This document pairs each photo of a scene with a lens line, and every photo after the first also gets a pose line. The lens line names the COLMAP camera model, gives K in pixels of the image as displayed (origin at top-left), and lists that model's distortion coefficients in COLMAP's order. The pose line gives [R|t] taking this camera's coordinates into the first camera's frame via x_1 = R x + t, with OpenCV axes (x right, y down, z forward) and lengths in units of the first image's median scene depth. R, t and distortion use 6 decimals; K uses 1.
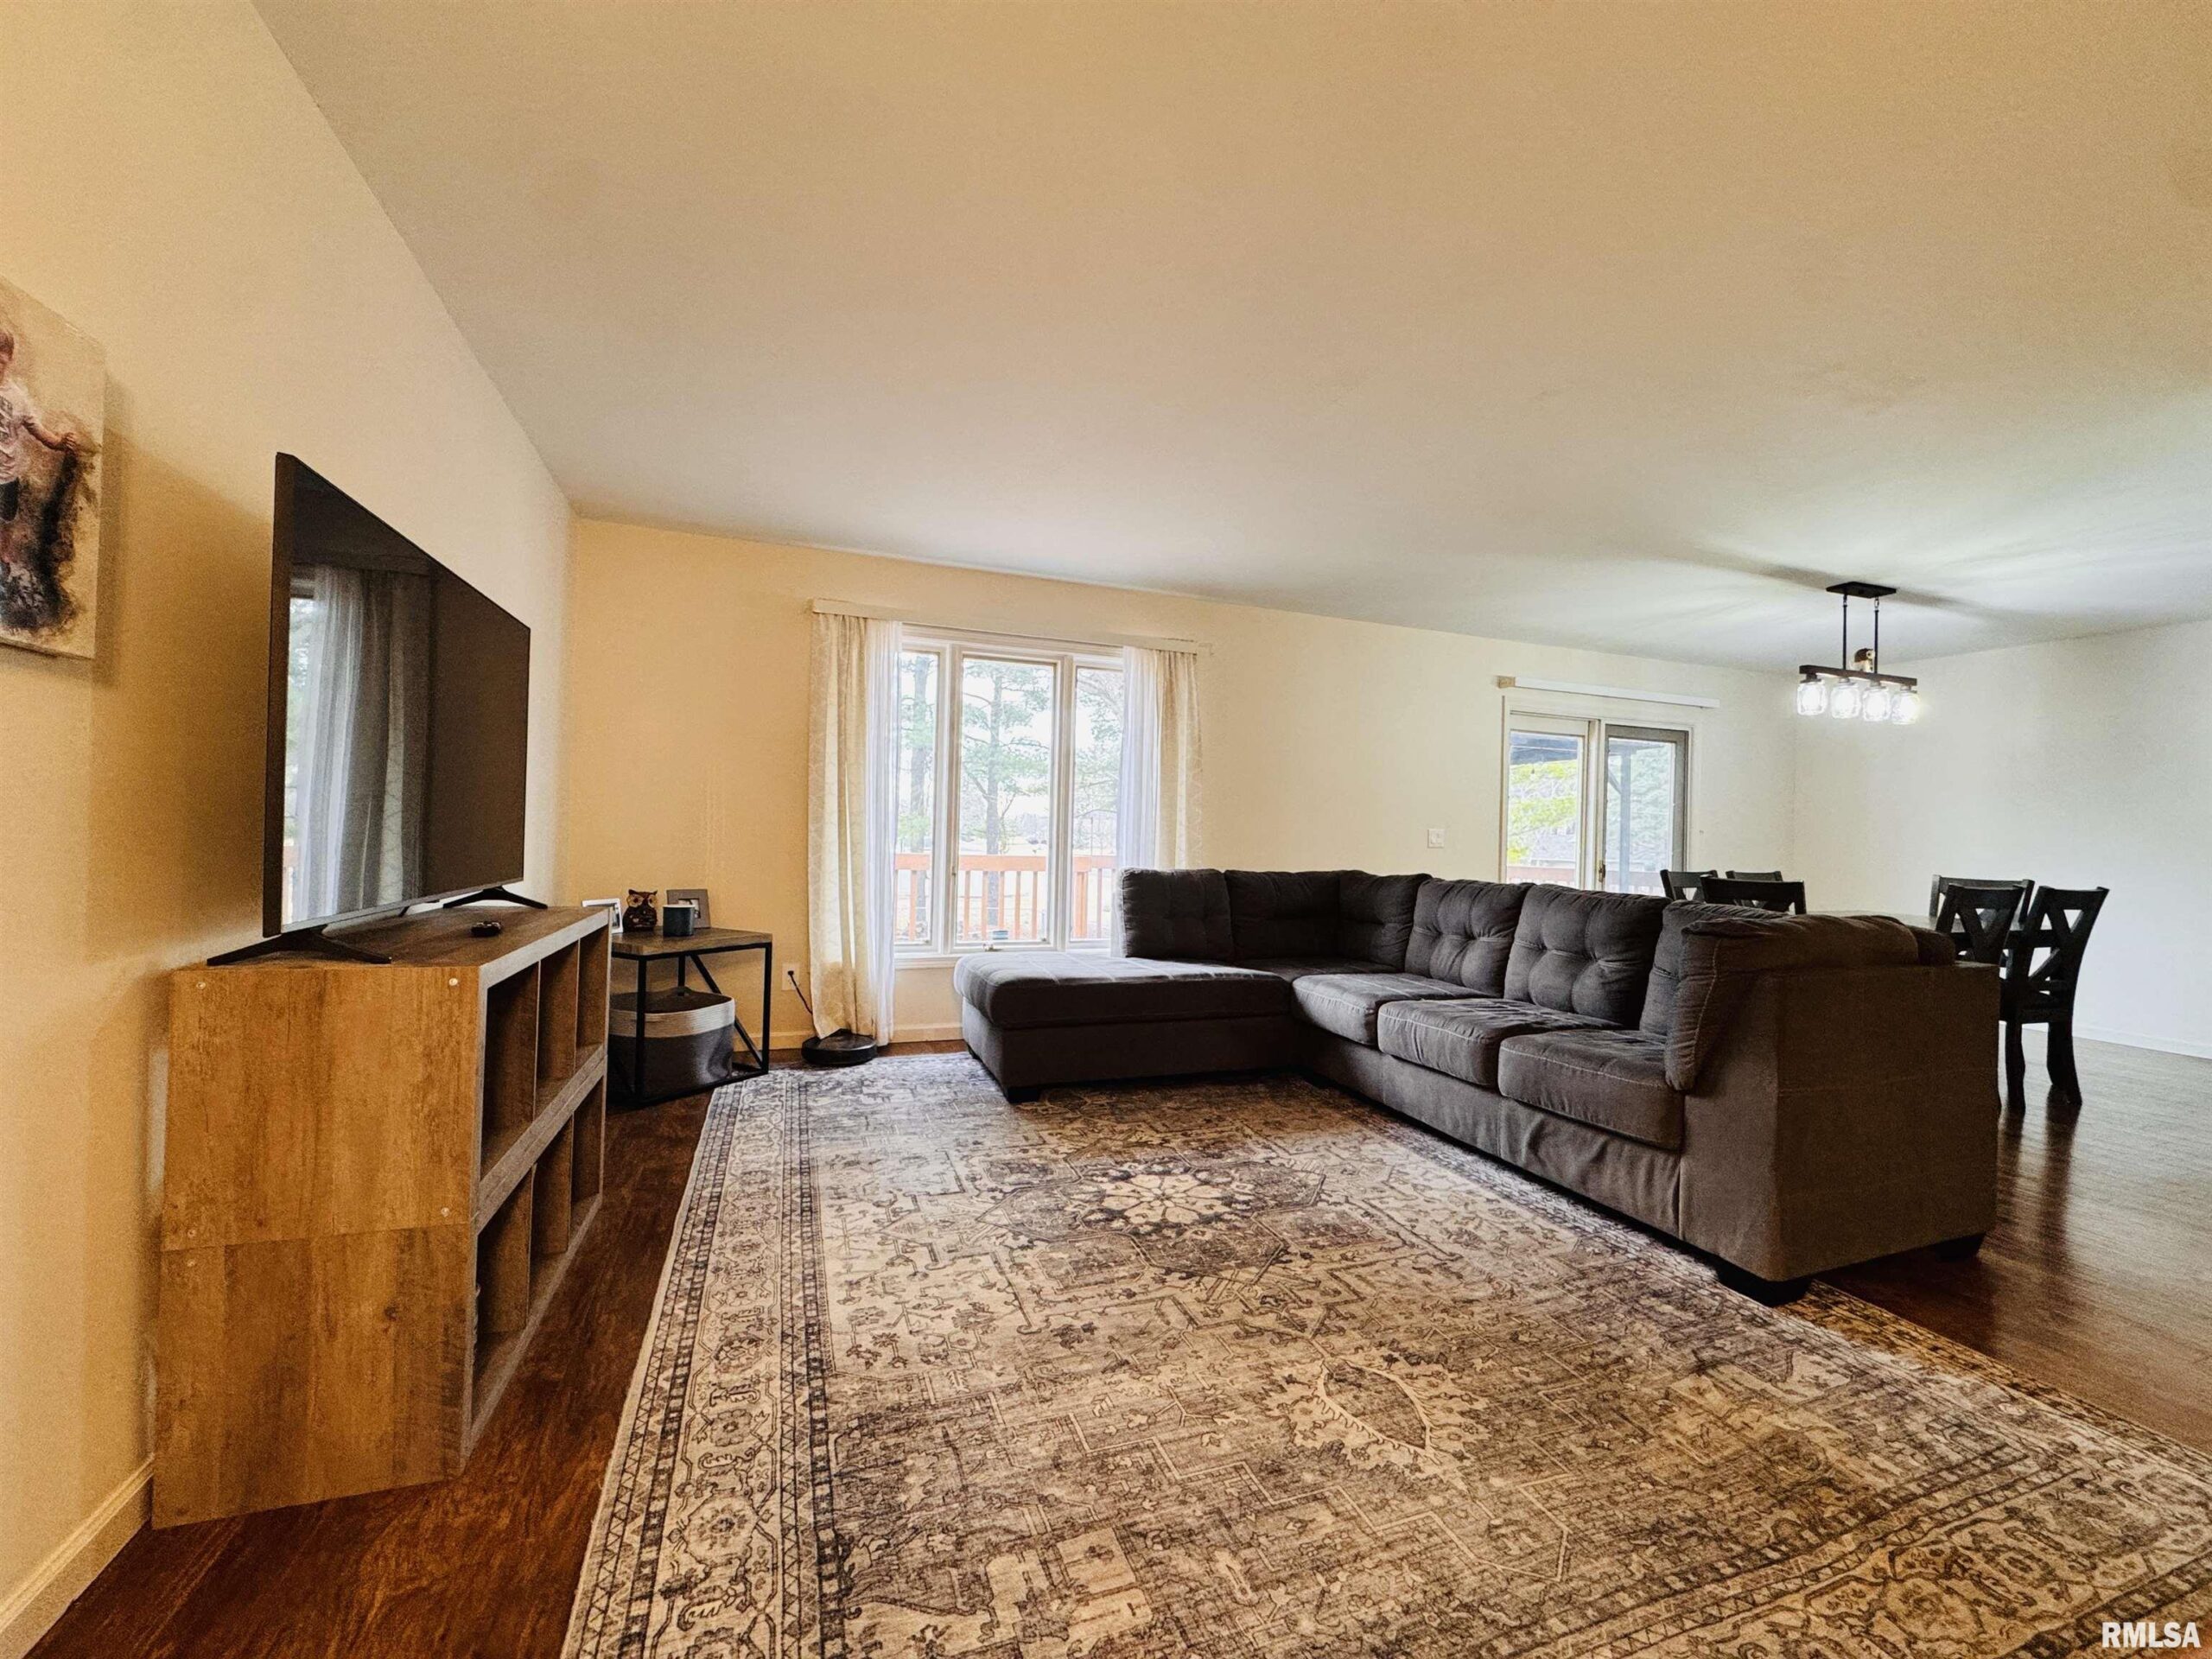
lens RADIAL K [[882.2, 0, 1106.0], [0, 882.2, 829.5], [0, 0, 1]] dist [-0.004750, 0.000967]
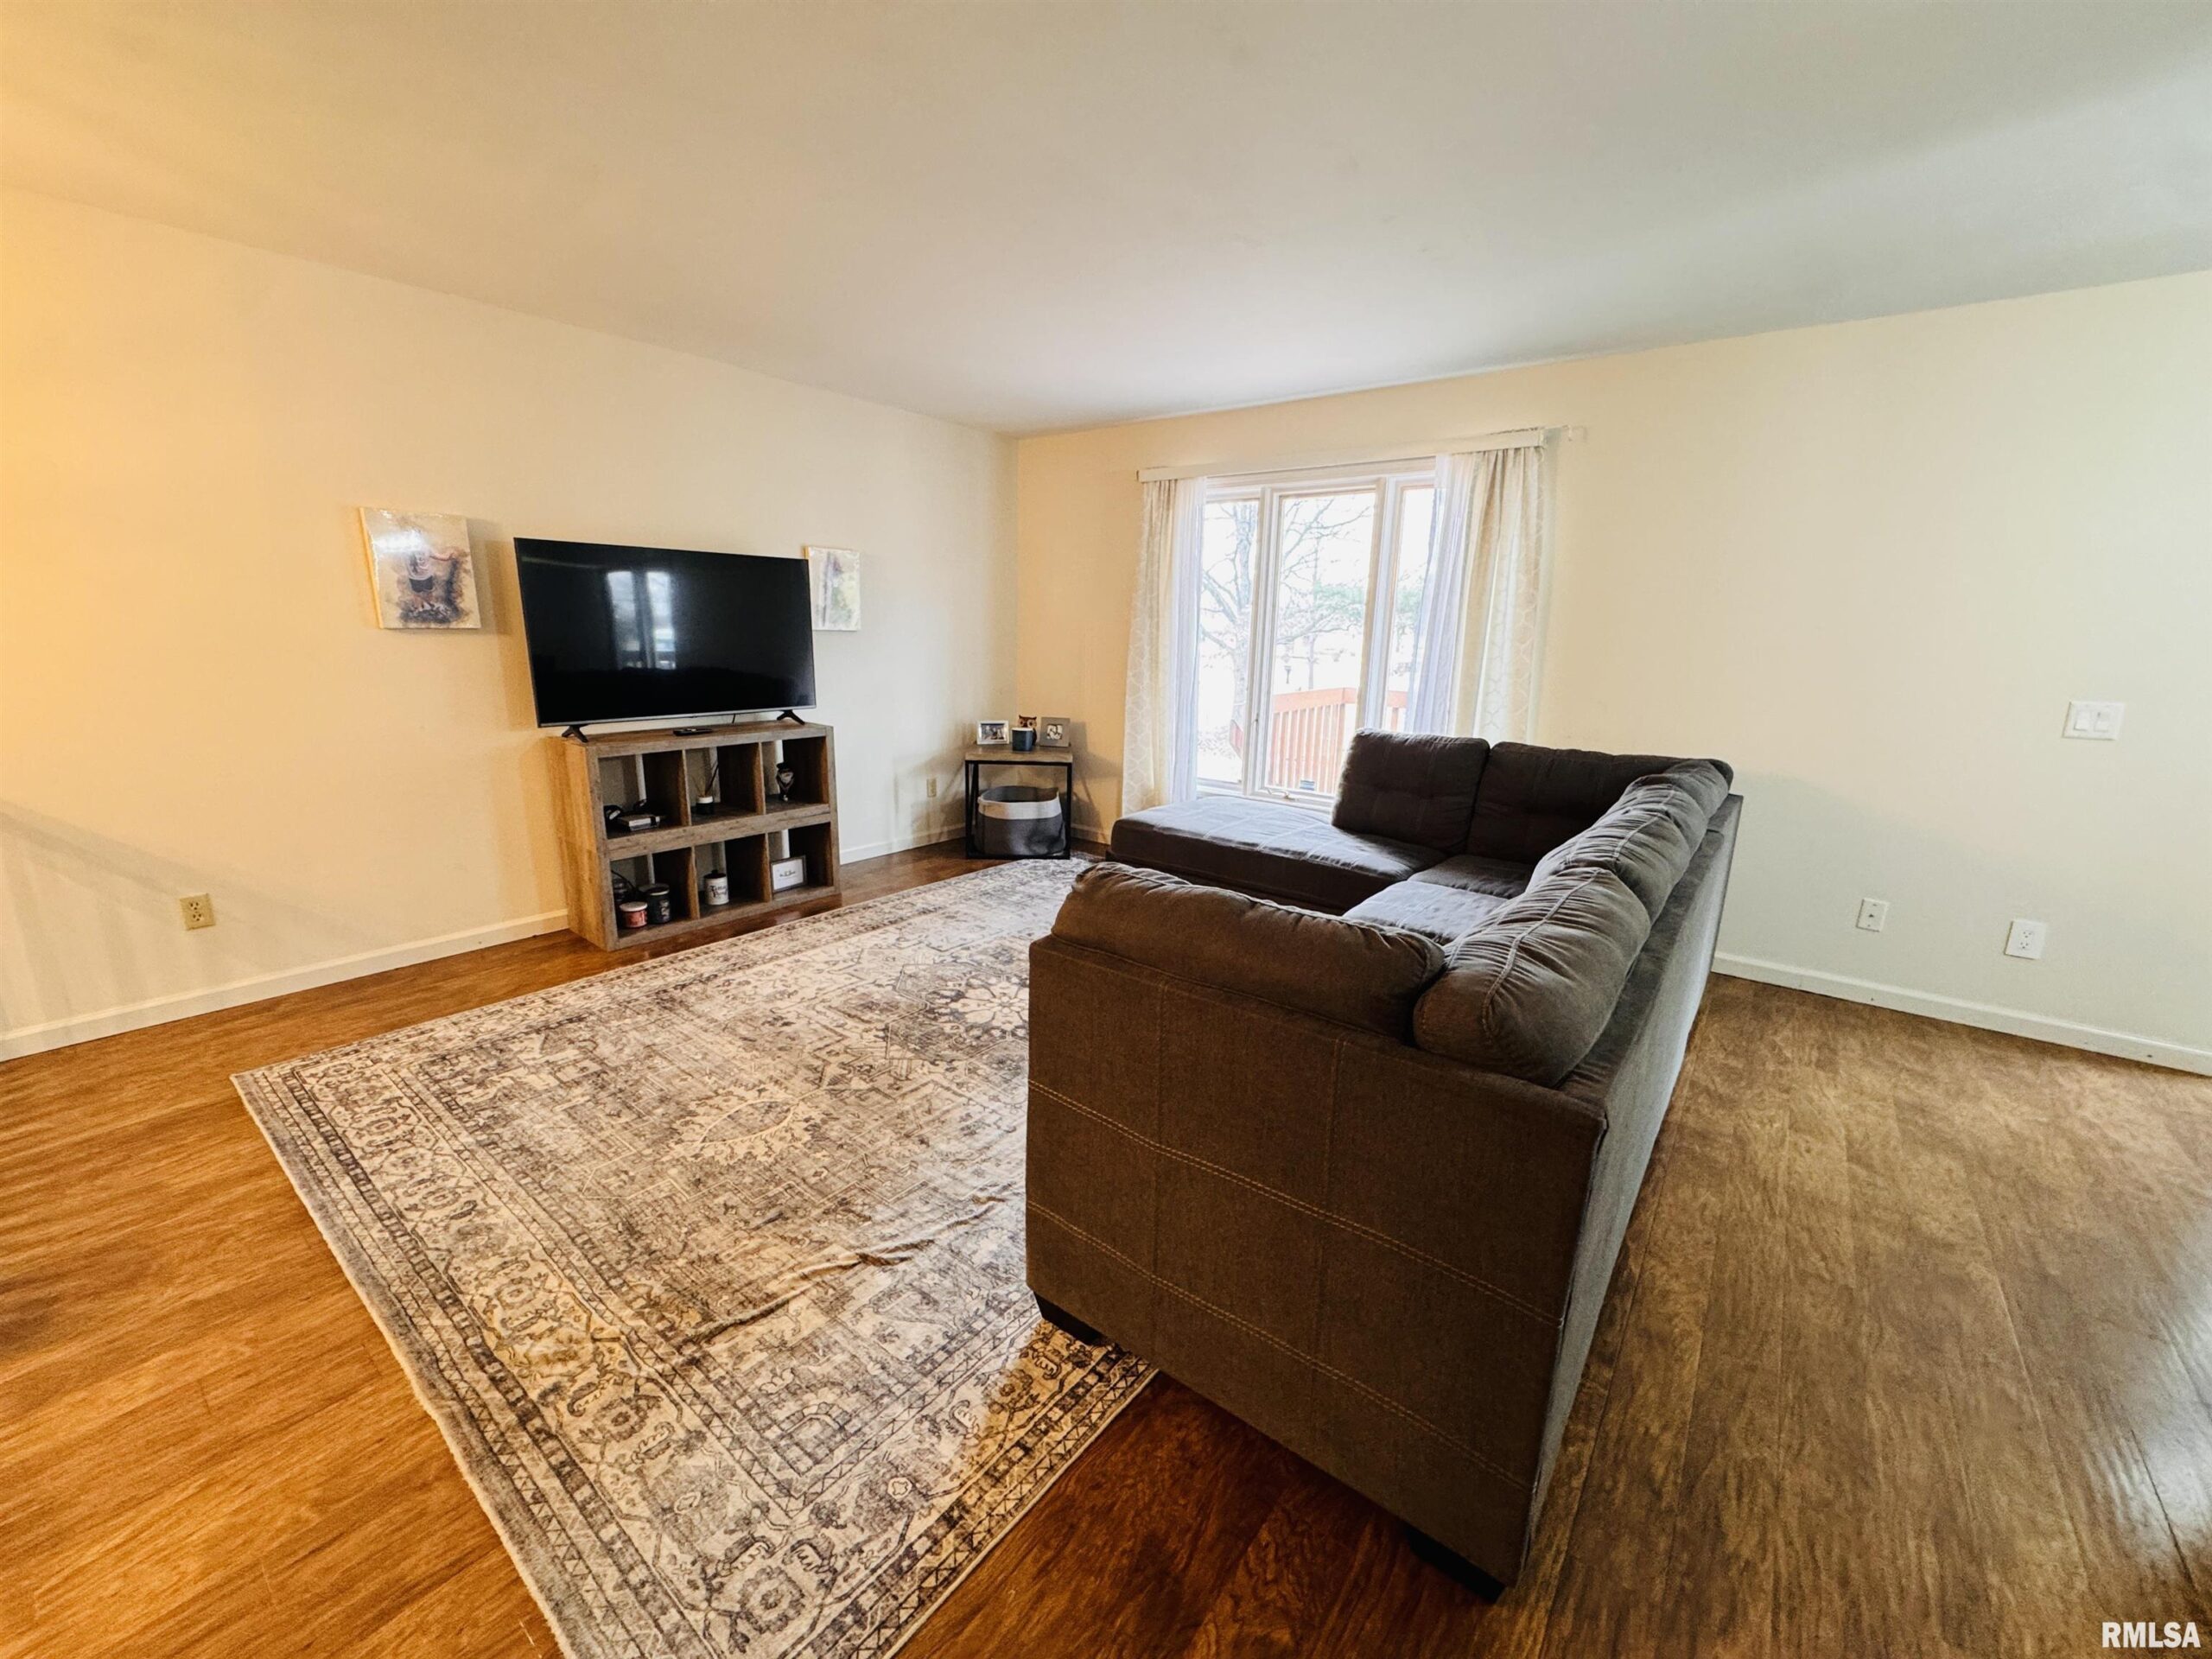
lens RADIAL K [[882.2, 0, 1106.0], [0, 882.2, 829.5], [0, 0, 1]] dist [-0.004750, 0.000967]
pose [[0.524180, 0.178159, -0.832763, 1.180700], [-0.004810, 0.978476, 0.206304, -0.071437], [0.851594, -0.104135, 0.513754, 0.561411]]
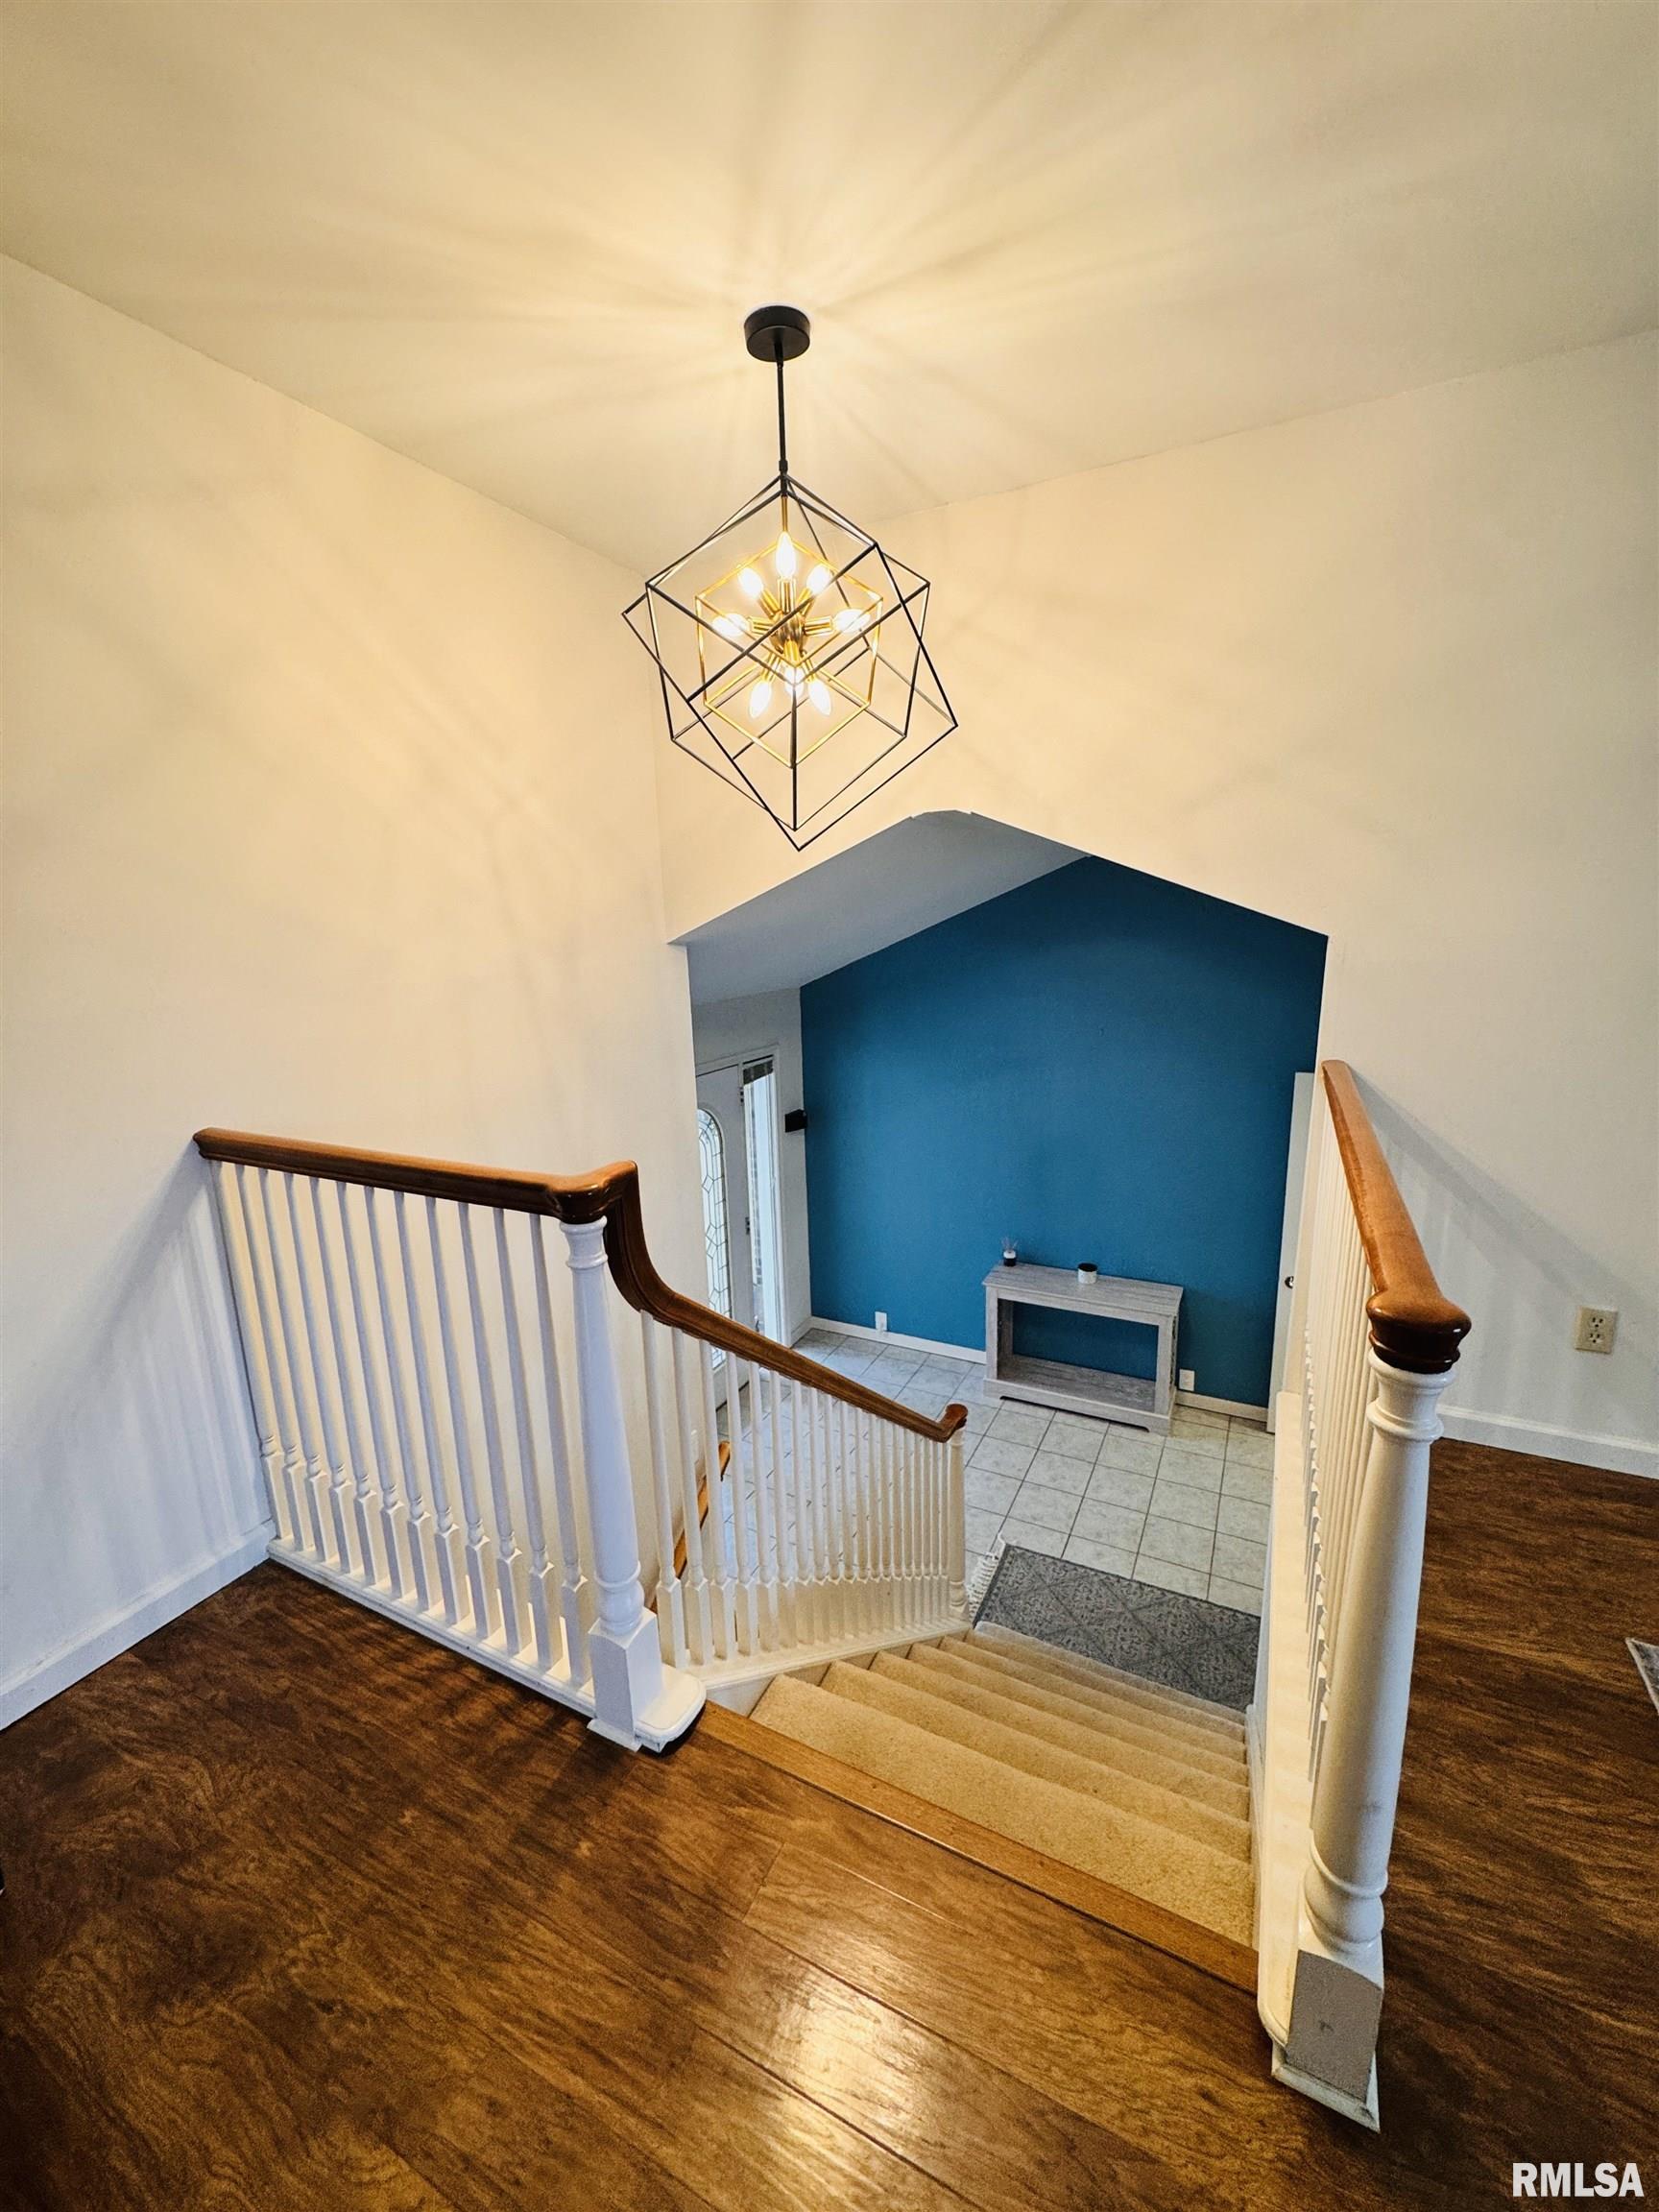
lens RADIAL K [[889.2, 0, 829.5], [0, 889.2, 1106.0], [0, 0, 1]] dist [0.000045, 0.000208]
pose [[-0.739027, 0.135296, -0.659950, 0.655627], [0.009591, 0.981639, 0.190505, -0.096463], [0.673608, 0.134458, -0.726756, 0.209591]]
